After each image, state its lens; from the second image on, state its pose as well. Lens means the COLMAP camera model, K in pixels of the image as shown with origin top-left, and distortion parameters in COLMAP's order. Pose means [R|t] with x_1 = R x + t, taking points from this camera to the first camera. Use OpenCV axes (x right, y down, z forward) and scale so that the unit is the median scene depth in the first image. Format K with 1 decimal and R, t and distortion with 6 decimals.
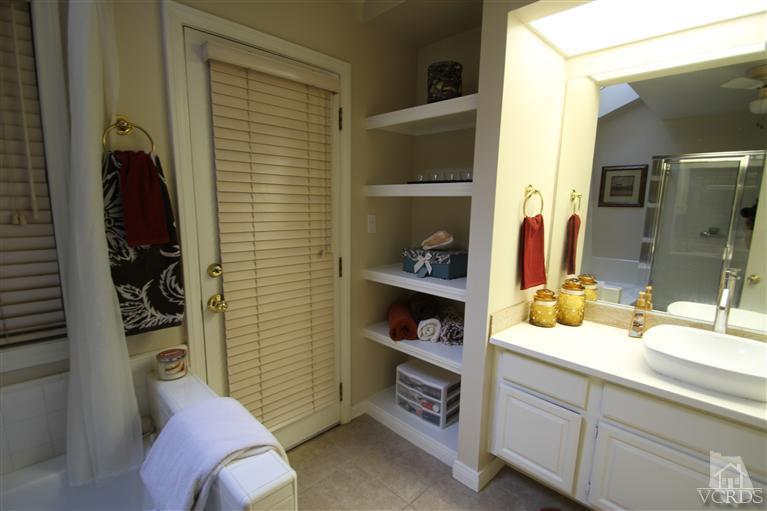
lens RADIAL K [[355.7, 0, 381.9], [0, 355.7, 257.9], [0, 0, 1]] dist [-0.000113, -0.007861]
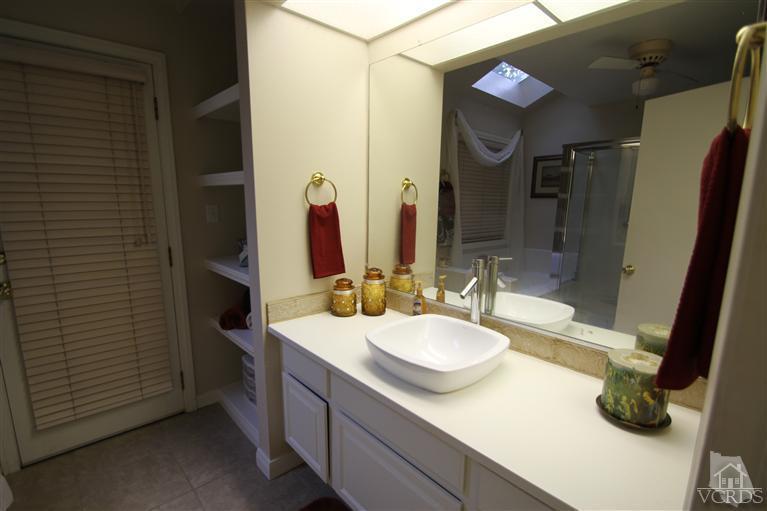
lens RADIAL K [[355.6, 0, 384.0], [0, 355.6, 258.1], [0, 0, 1]] dist [-0.000474, -0.005487]
pose [[0.999225, -0.000187, -0.039353, 0.597152], [0.000690, 0.999918, 0.012787, 0.019143], [0.039348, -0.012805, 0.999144, 0.018428]]
